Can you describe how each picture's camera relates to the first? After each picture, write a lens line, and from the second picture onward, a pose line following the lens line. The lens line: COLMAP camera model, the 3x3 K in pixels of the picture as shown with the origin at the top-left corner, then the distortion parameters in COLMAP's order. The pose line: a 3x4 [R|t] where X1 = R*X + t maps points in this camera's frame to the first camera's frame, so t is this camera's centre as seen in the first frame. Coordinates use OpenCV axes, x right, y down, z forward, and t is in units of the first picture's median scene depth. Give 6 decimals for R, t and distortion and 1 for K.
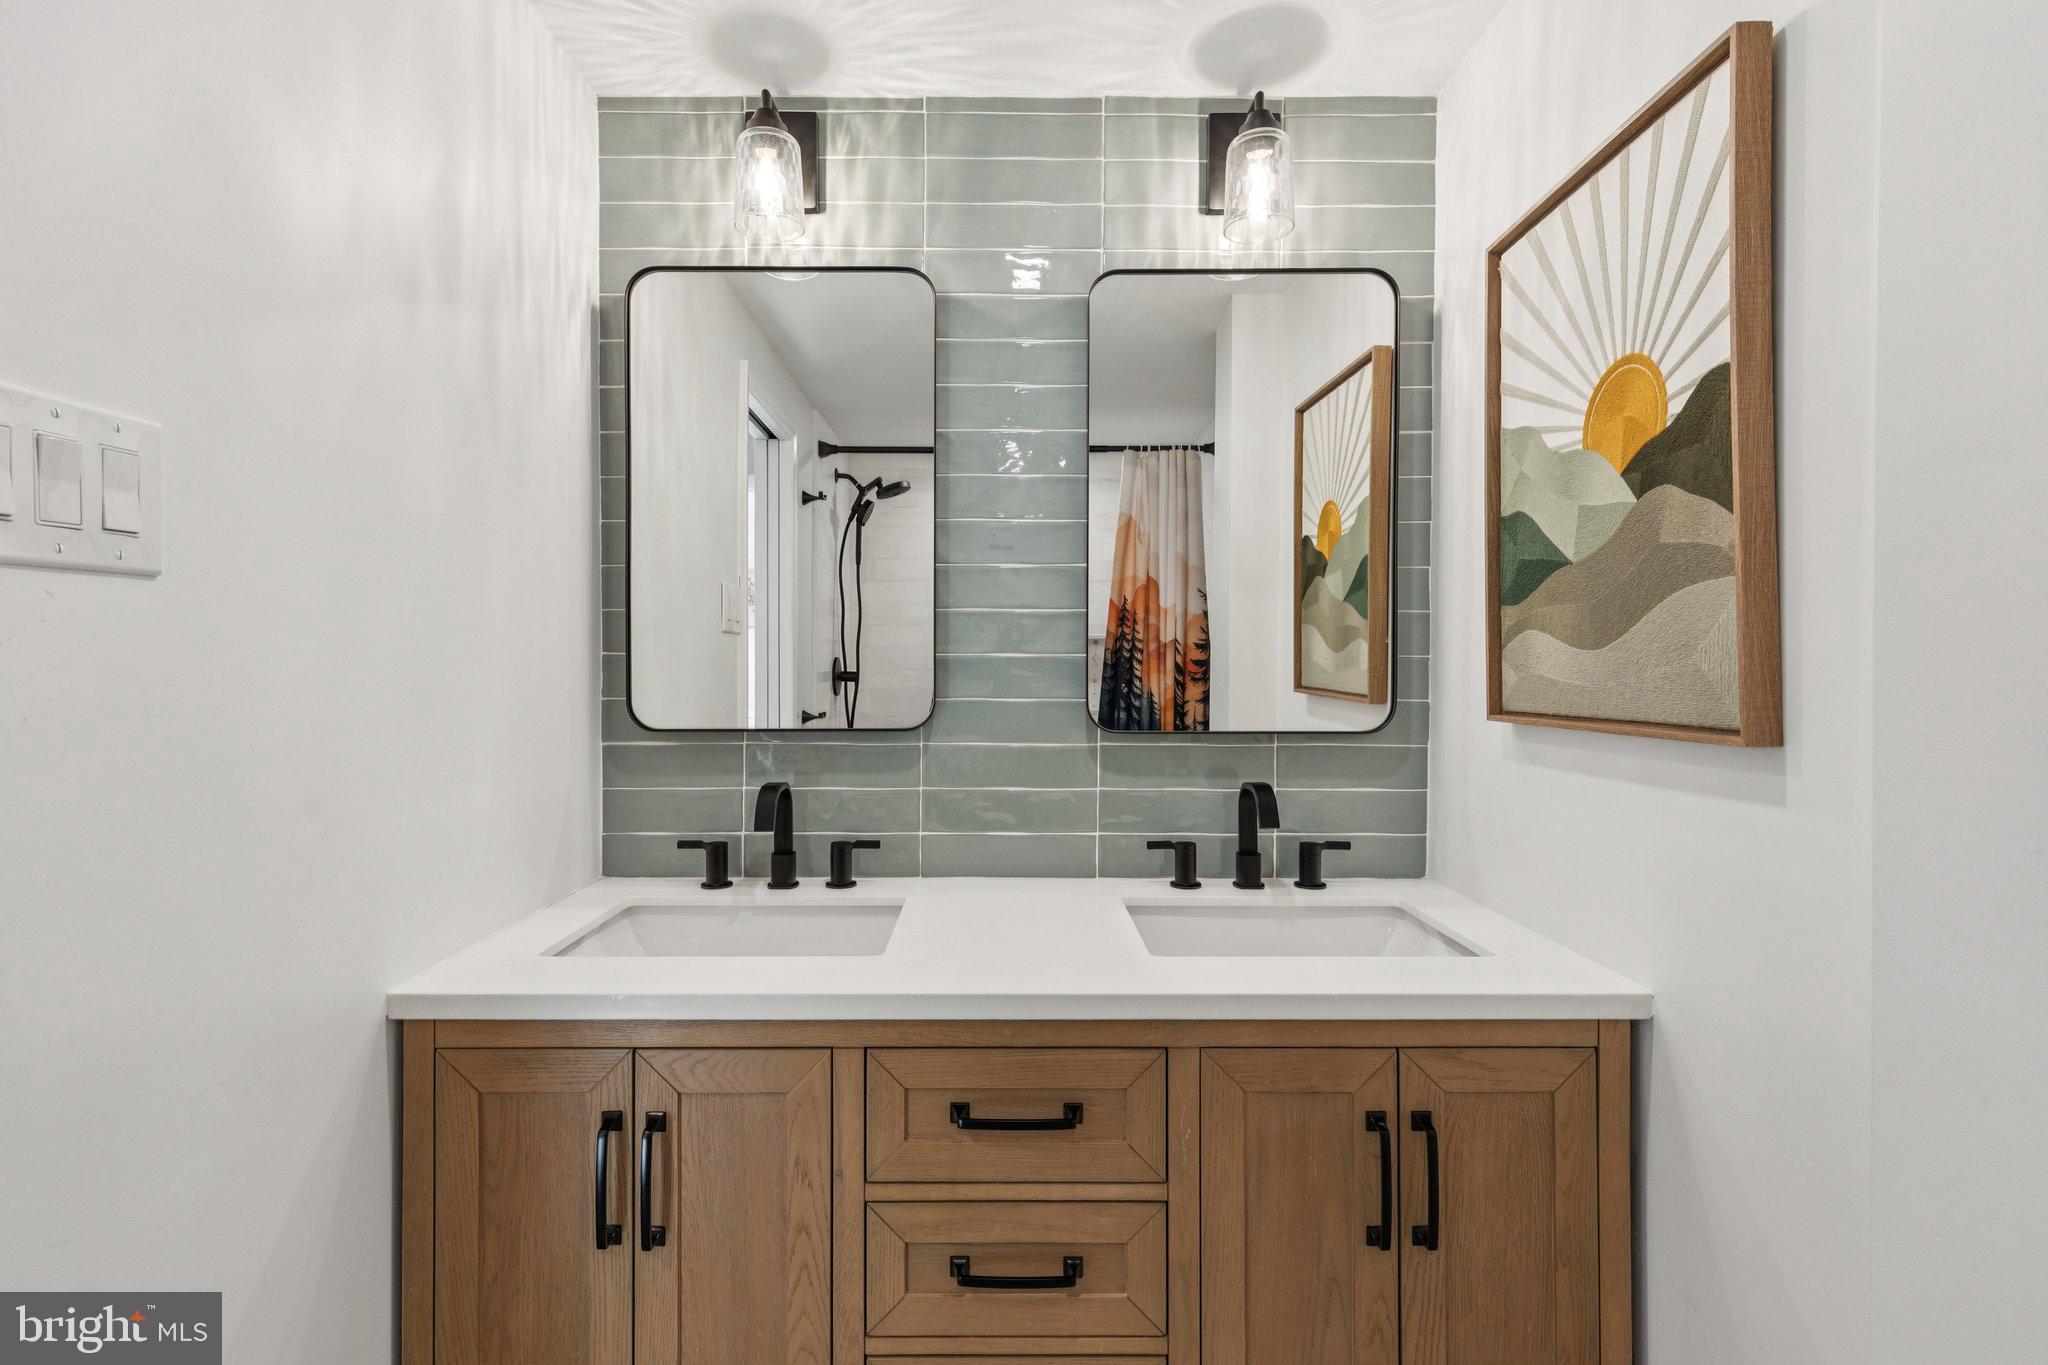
lens RADIAL K [[939.8, 0, 1016.6], [0, 939.8, 671.5], [0, 0, 1]] dist [0.003363, -0.001291]
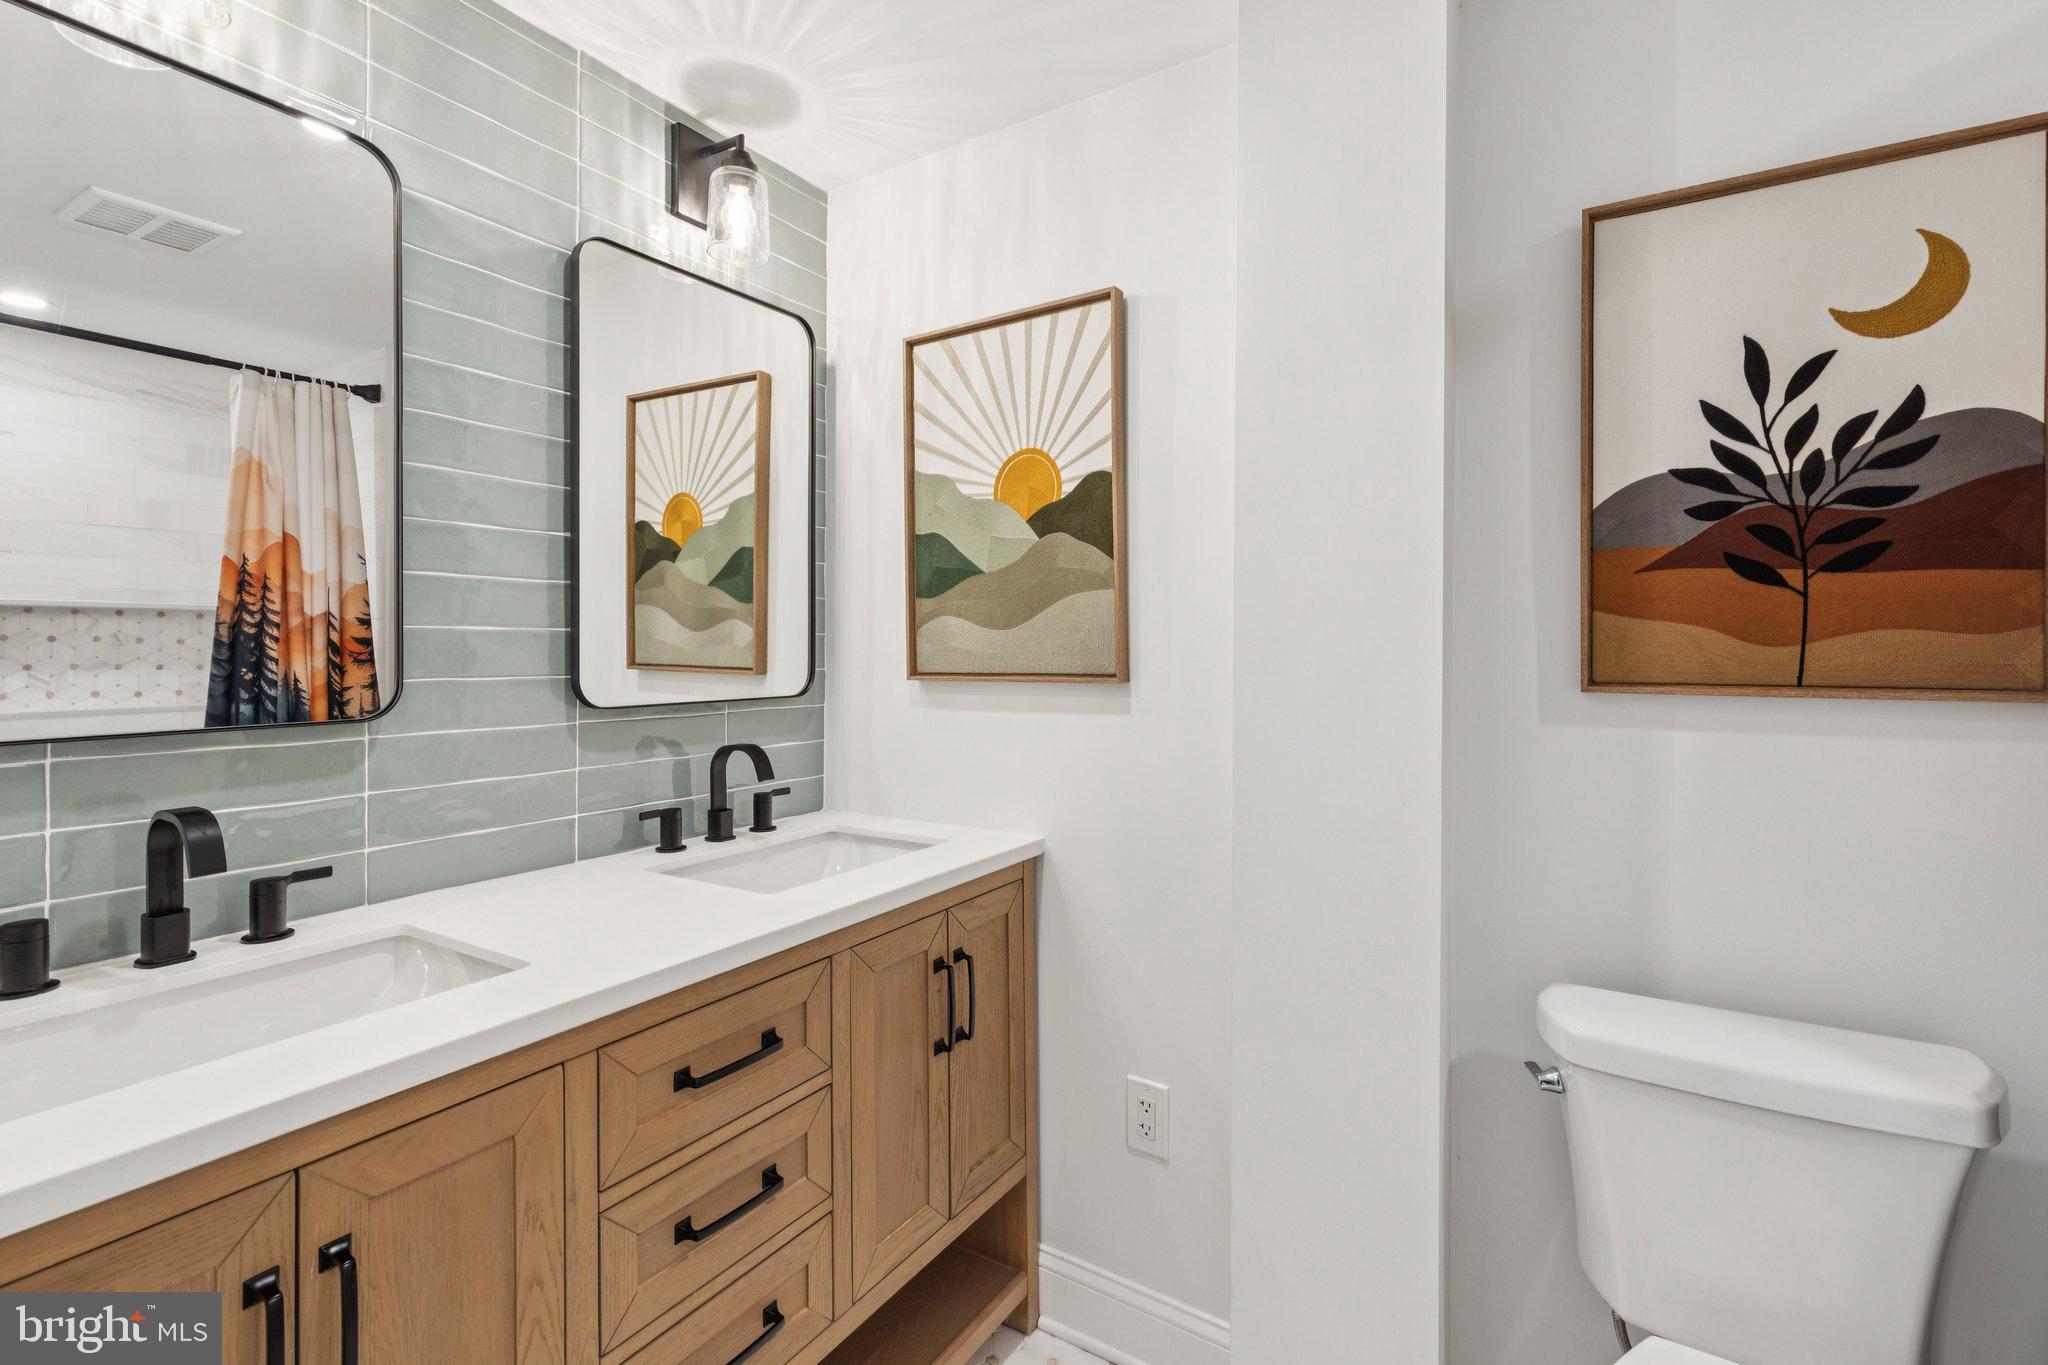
lens RADIAL K [[939.8, 0, 1011.8], [0, 939.8, 664.5], [0, 0, 1]] dist [0.003363, -0.001291]
pose [[0.533575, -0.018042, 0.845560, -0.534584], [0.008704, 0.999837, 0.015841, 0.007266], [-0.845708, -0.001093, 0.533645, 0.118768]]
